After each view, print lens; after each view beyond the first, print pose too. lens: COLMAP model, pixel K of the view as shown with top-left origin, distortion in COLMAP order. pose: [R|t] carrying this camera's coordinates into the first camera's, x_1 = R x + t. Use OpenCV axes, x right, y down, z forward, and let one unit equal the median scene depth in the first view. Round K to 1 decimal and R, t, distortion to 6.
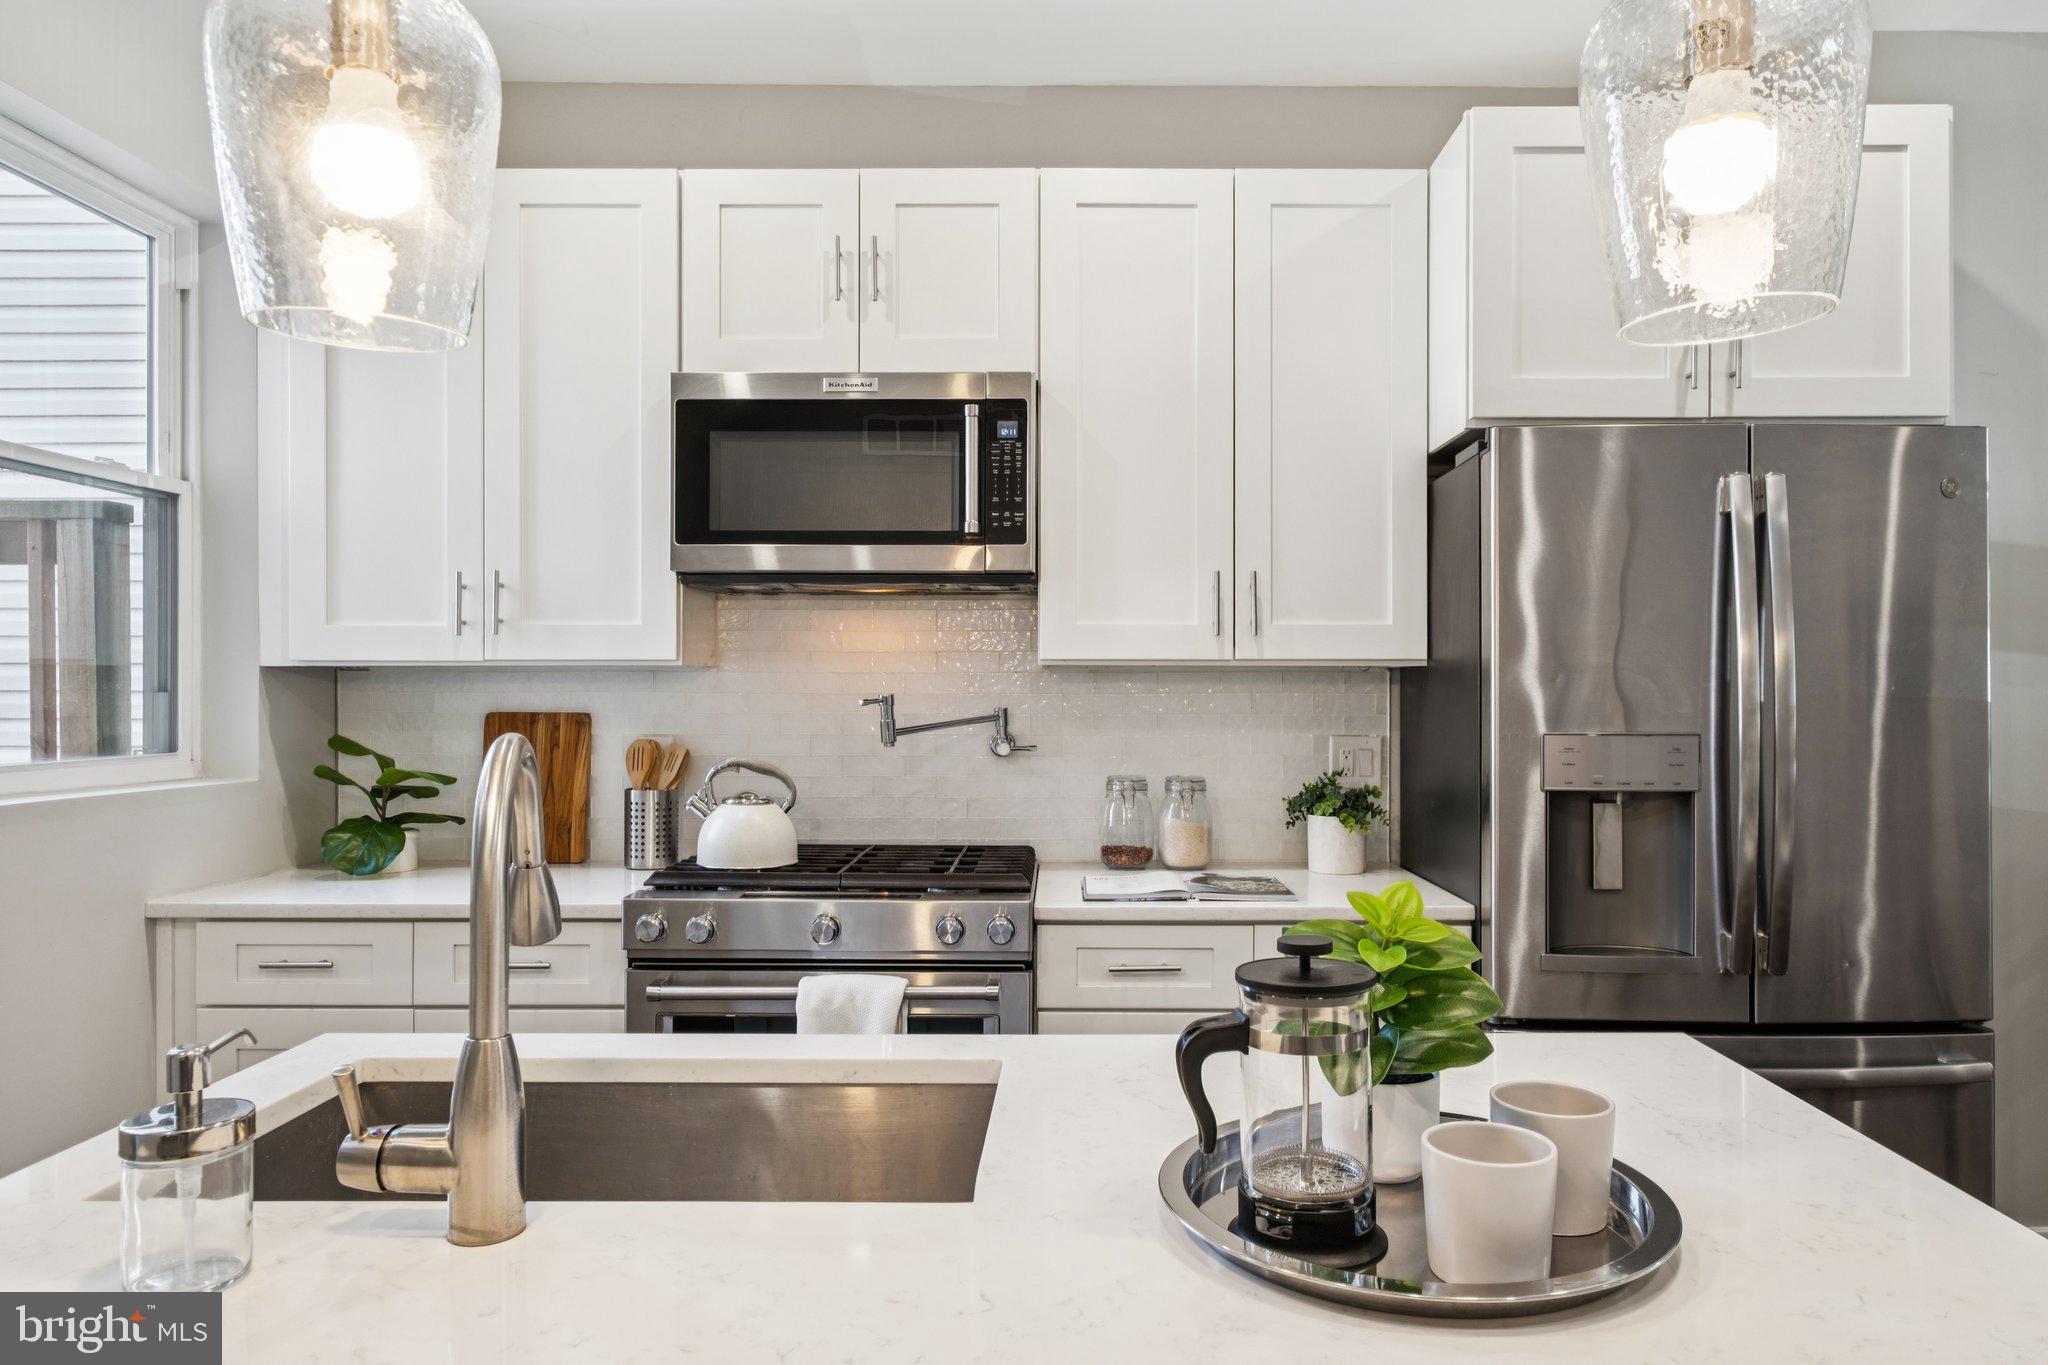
lens RADIAL K [[1475.1, 0, 1026.6], [0, 1475.1, 655.5], [0, 0, 1]] dist [0.019652, -0.001694]
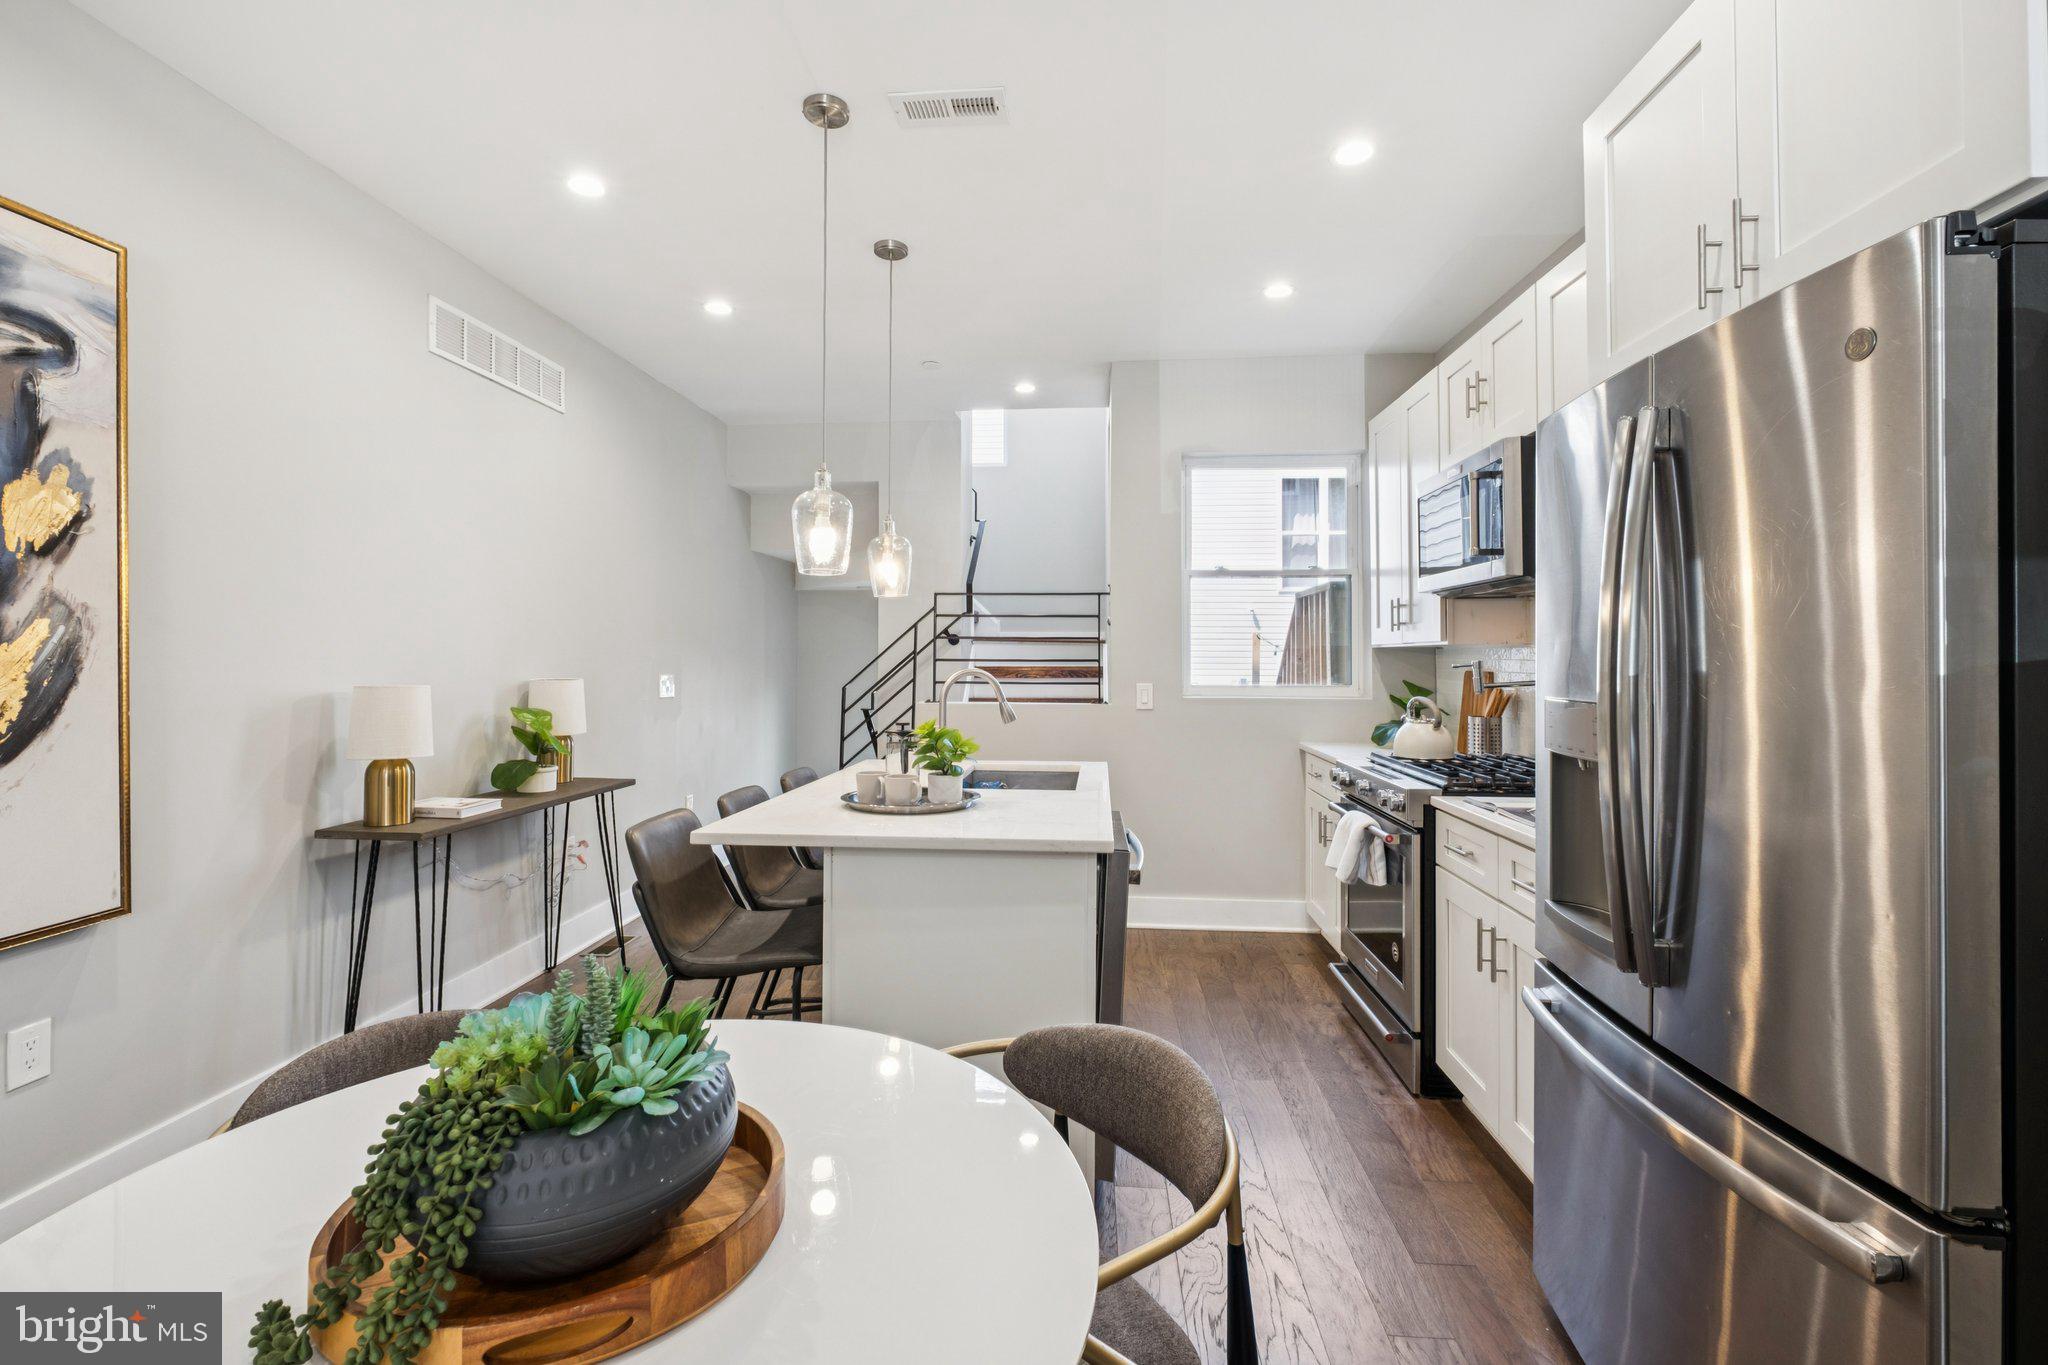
lens RADIAL K [[911.1, 0, 1029.3], [0, 911.1, 644.9], [0, 0, 1]] dist [0.001416, 0.000538]
pose [[-0.053749, -0.016188, -0.998423, 0.890845], [0.019436, 0.999662, -0.017255, 0.016453], [0.998365, -0.020333, -0.053416, 0.570087]]
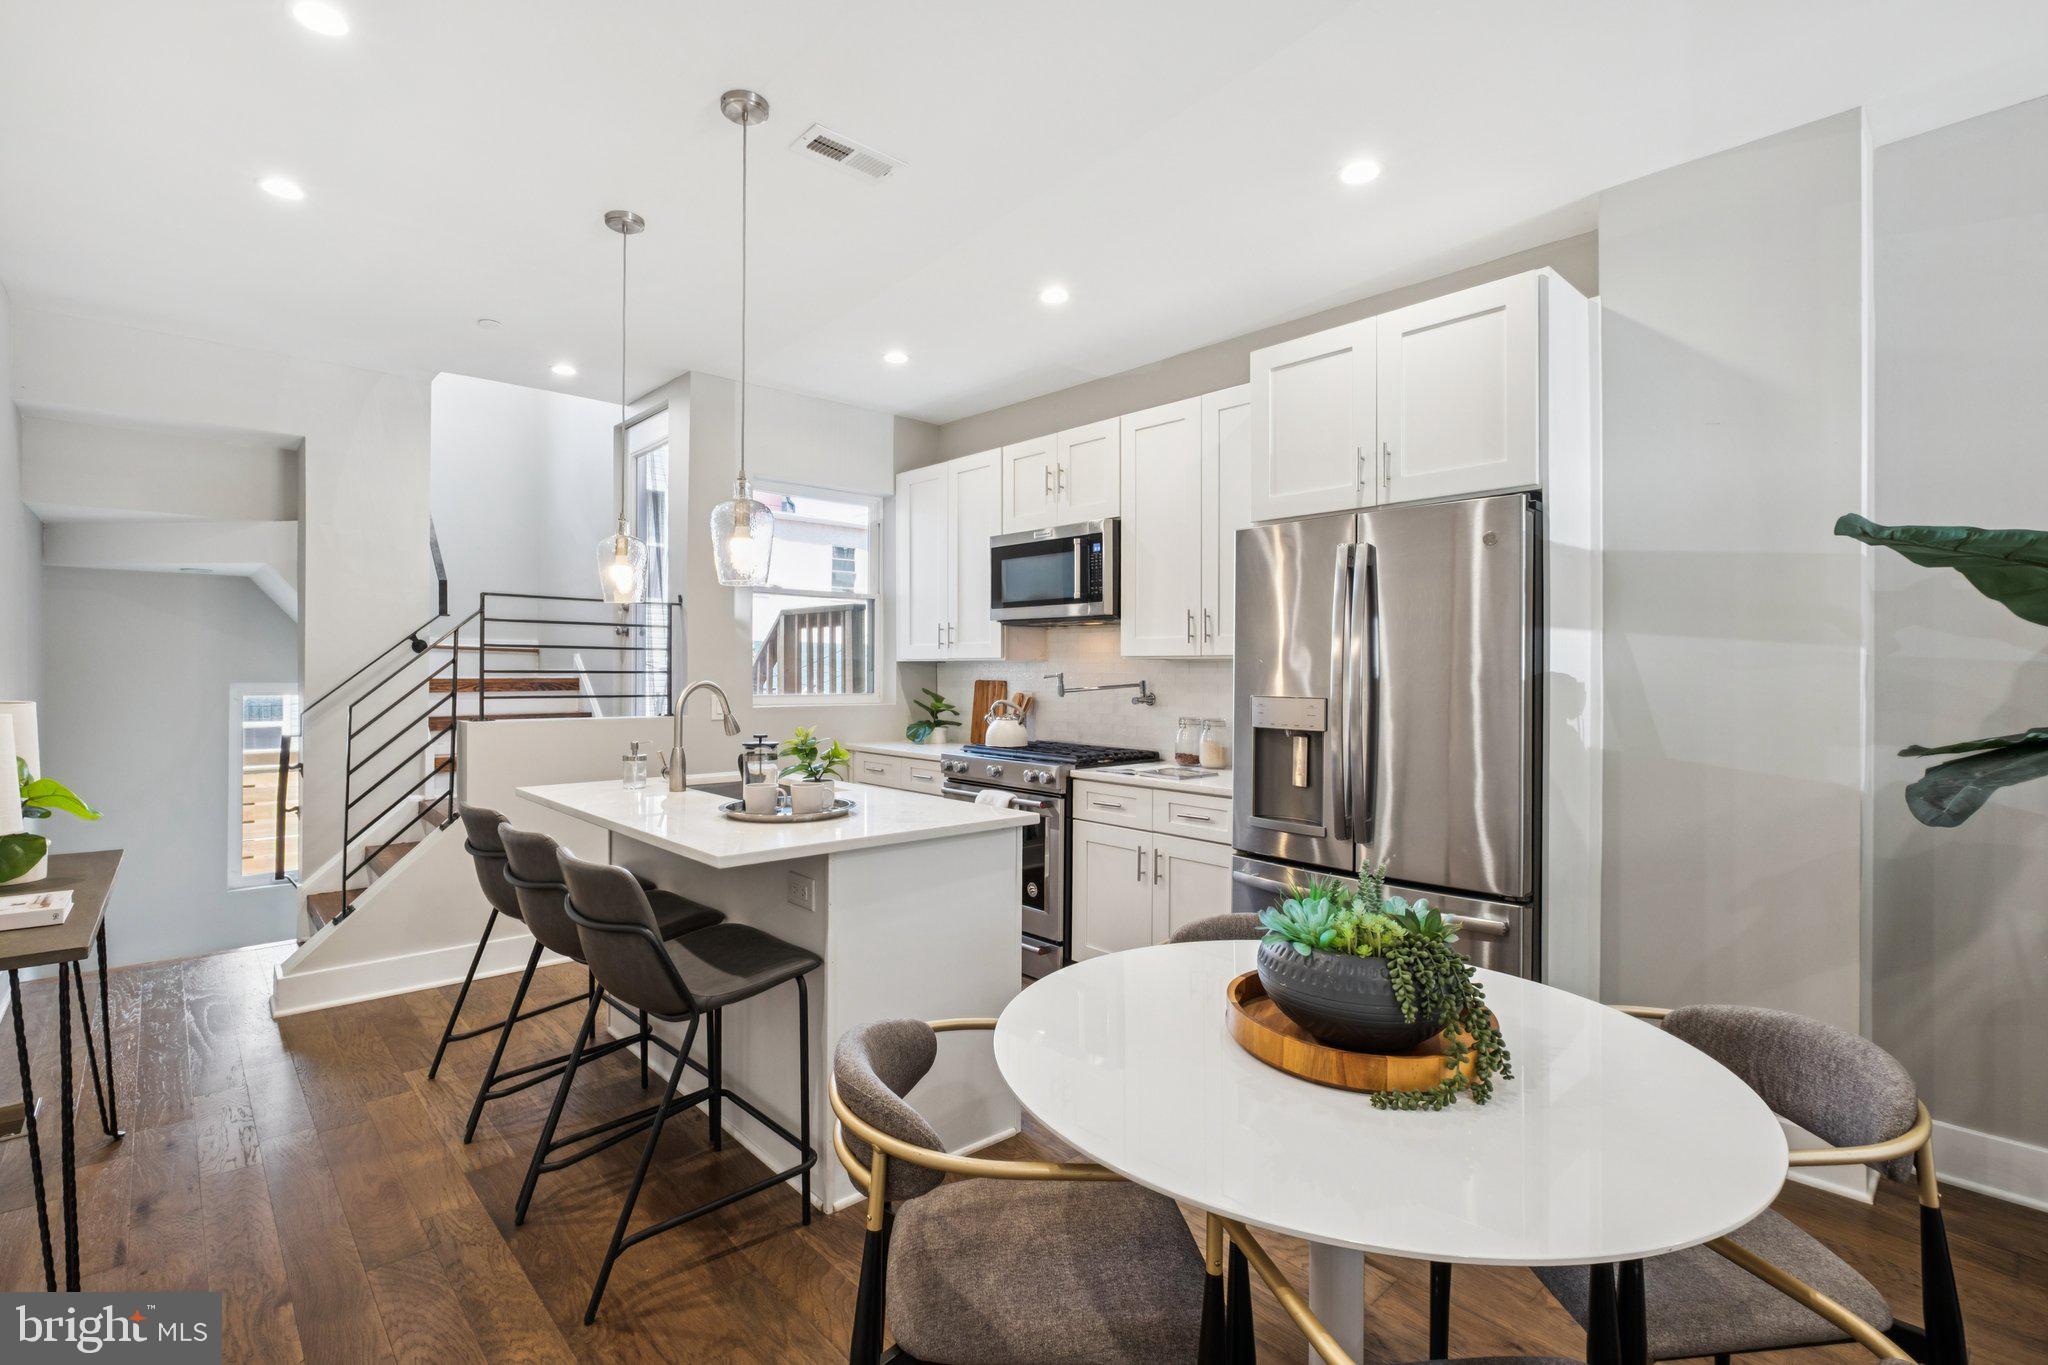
lens RADIAL K [[931.0, 0, 987.8], [0, 931.0, 671.0], [0, 0, 1]] dist [-0.000821, 0.000301]
pose [[0.678851, 0.002435, -0.734272, 0.835911], [0.011769, 0.999830, 0.014196, 0.001953], [0.734182, -0.018279, 0.678707, -0.014100]]
